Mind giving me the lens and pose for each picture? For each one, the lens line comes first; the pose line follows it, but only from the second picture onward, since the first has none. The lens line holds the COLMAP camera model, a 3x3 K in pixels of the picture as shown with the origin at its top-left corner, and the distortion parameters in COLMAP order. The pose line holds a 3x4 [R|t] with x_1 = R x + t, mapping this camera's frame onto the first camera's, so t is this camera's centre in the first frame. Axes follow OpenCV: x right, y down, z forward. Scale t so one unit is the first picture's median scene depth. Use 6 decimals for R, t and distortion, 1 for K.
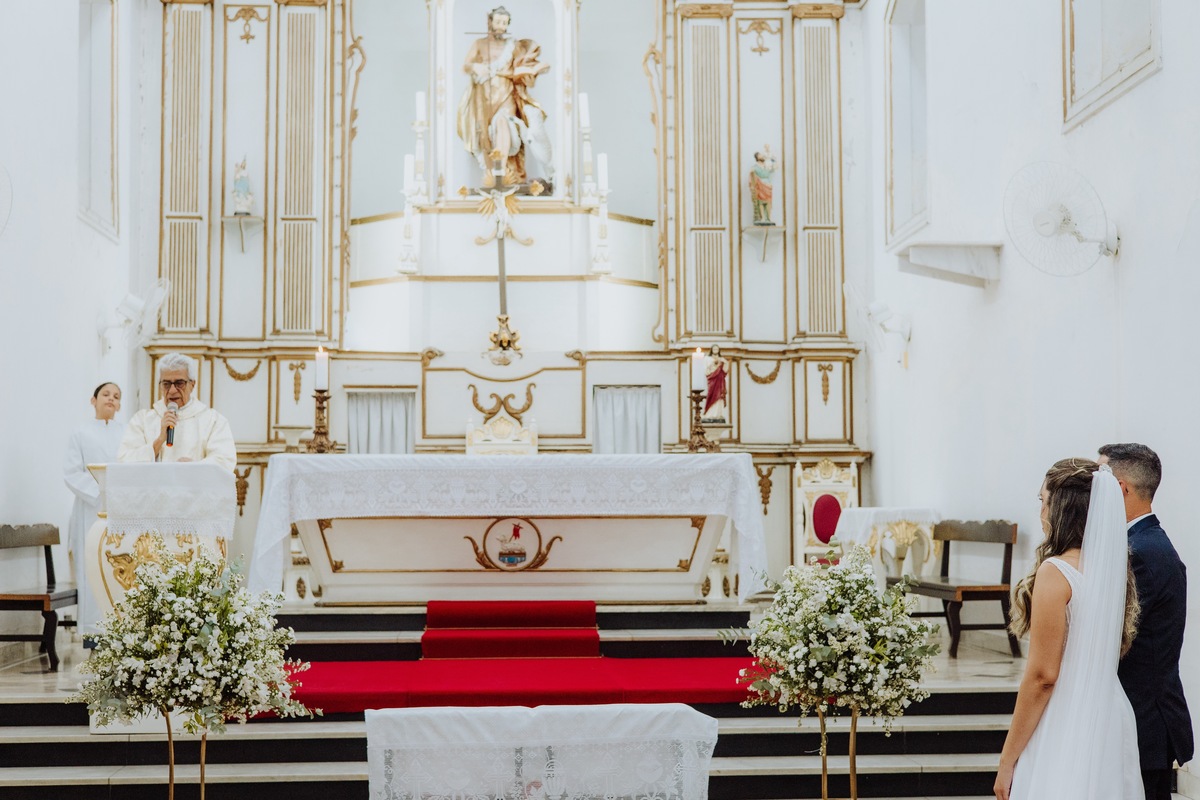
lens RADIAL K [[1877.4, 0, 600.0], [0, 1877.4, 400.0], [0, 0, 1]] dist [0.010496, -0.015470]
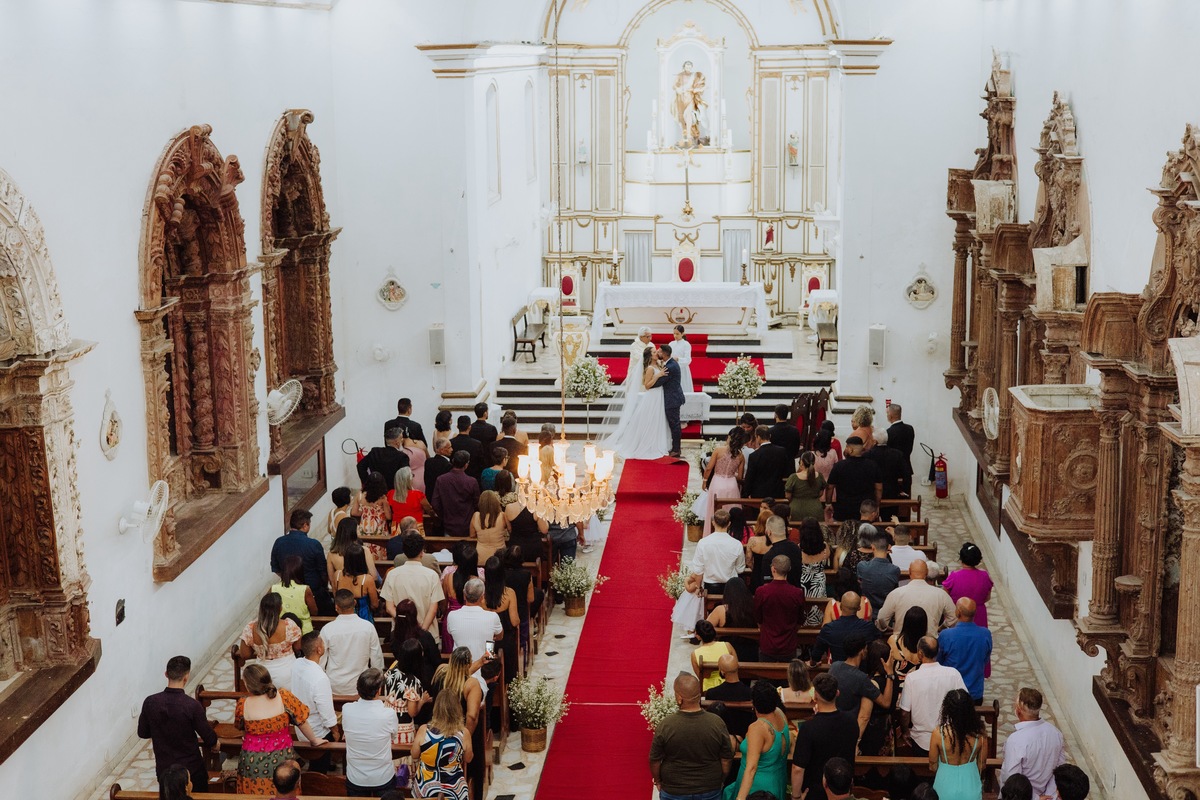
lens RADIAL K [[1701.2, 0, 600.0], [0, 1701.2, 400.0], [0, 0, 1]] dist [0.011135, 0.069145]
pose [[0.988122, 0.025393, -0.151556, 0.182297], [0.014677, 0.966148, 0.257569, -0.372494], [0.152966, -0.256734, 0.954300, -1.229251]]
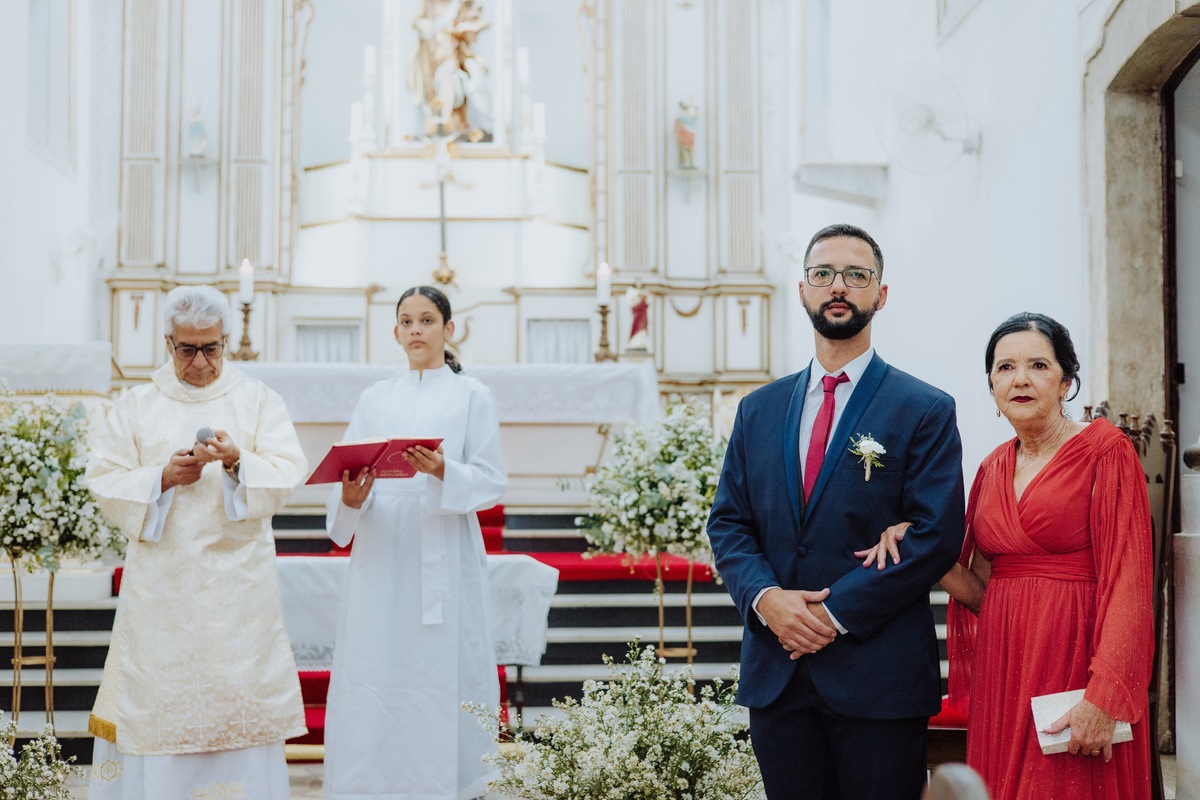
lens RADIAL K [[1701.2, 0, 600.0], [0, 1701.2, 400.0], [0, 0, 1]] dist [0.011135, 0.069145]
pose [[0.999989, 0.003082, -0.003472, 0.041584], [-0.003068, 0.999987, 0.004042, 0.034412], [0.003484, -0.004032, 0.999986, 0.032971]]
